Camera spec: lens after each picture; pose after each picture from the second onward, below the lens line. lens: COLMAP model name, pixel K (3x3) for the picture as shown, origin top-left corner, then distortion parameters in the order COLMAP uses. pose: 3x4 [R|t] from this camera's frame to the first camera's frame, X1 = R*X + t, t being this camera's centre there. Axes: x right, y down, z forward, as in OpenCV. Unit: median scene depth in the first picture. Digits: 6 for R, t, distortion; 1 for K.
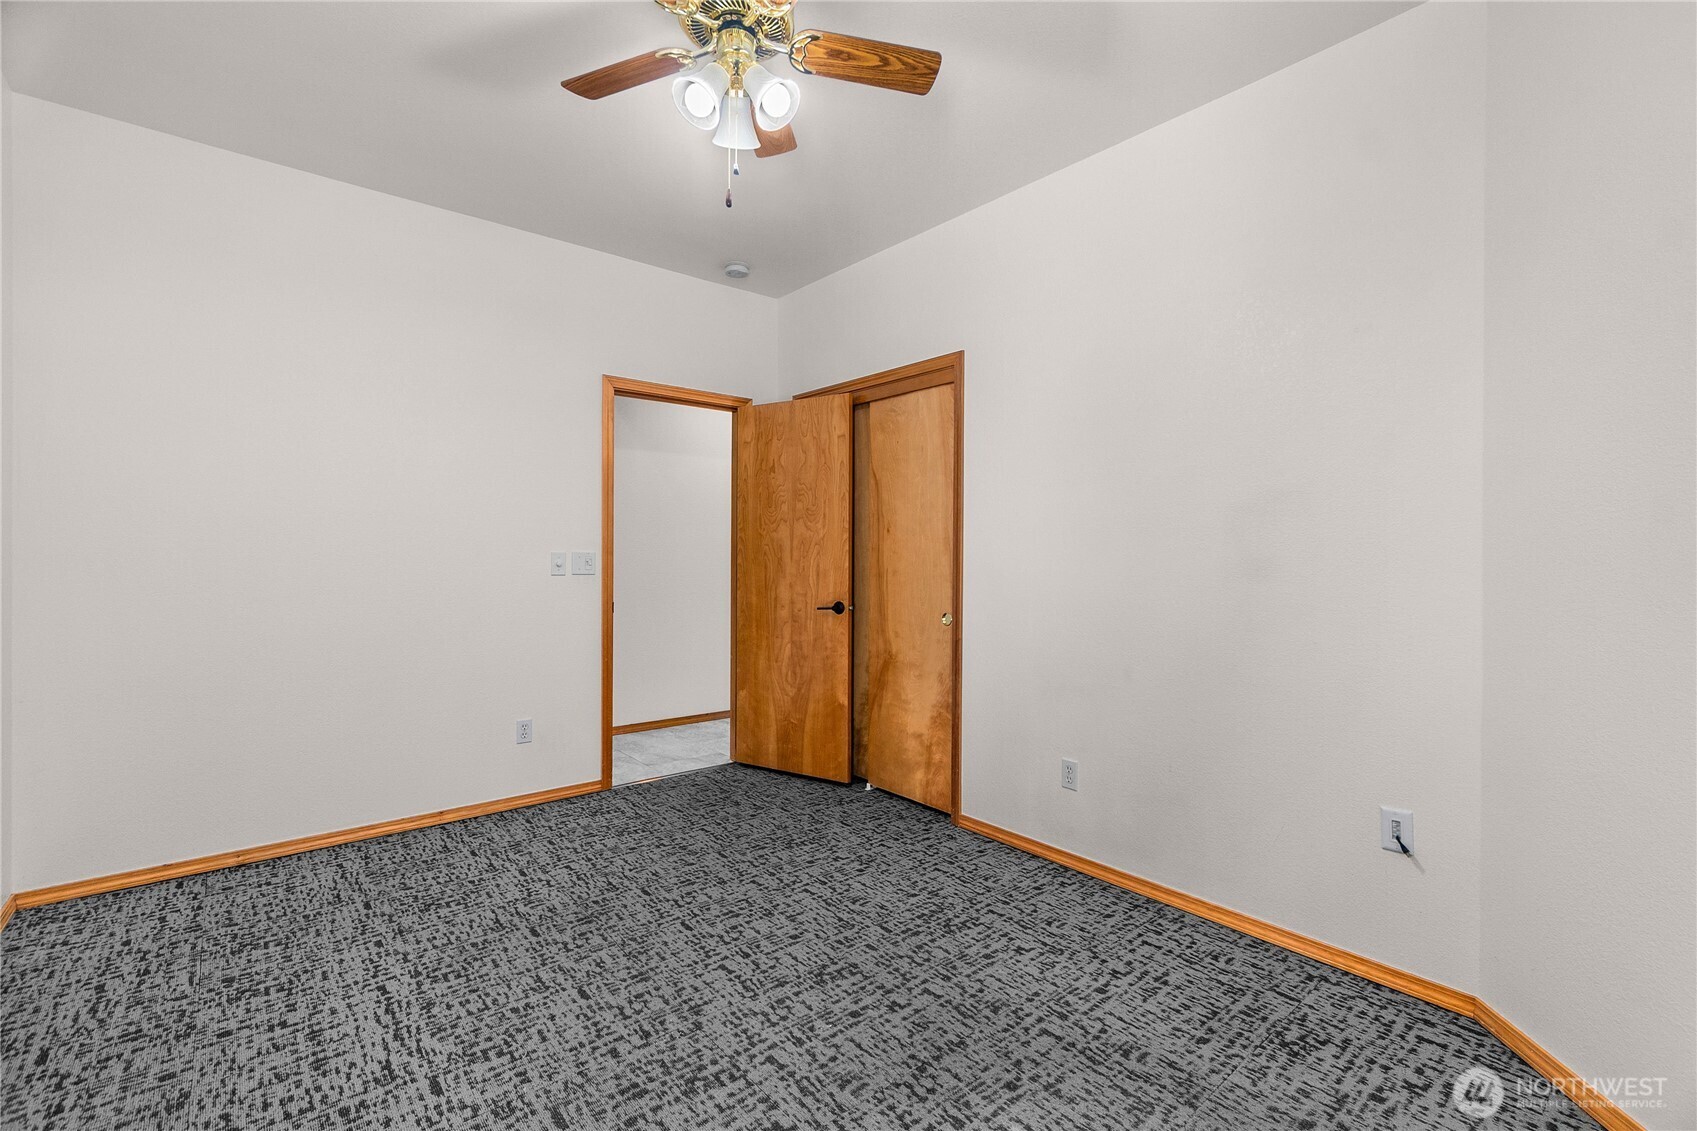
lens RADIAL K [[724.5, 0, 848.9], [0, 724.5, 559.1], [0, 0, 1]] dist [0.000793, 0.000039]
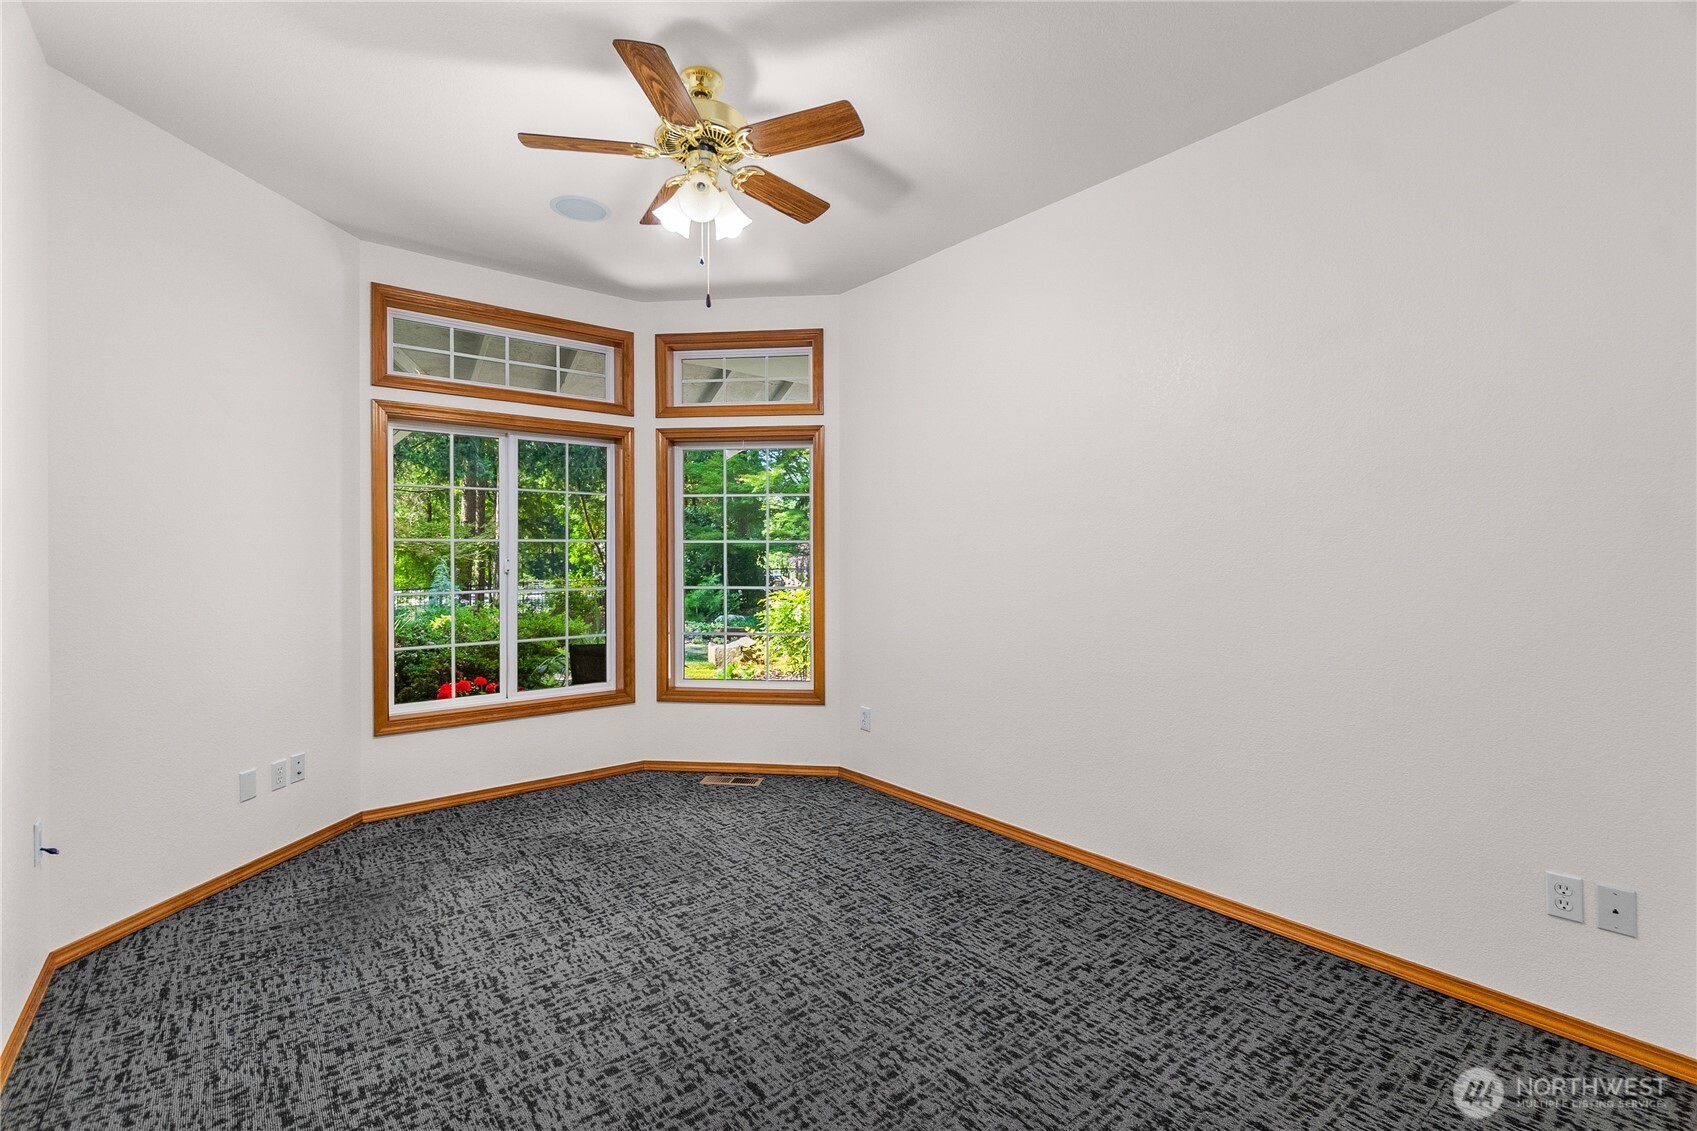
lens RADIAL K [[724.5, 0, 846.2], [0, 724.5, 563.0], [0, 0, 1]] dist [0.000793, 0.000039]
pose [[-0.999932, -0.004247, 0.010873, -0.370875], [-0.004107, 0.999908, 0.012903, -0.025920], [-0.010927, 0.012858, -0.999858, 1.986892]]
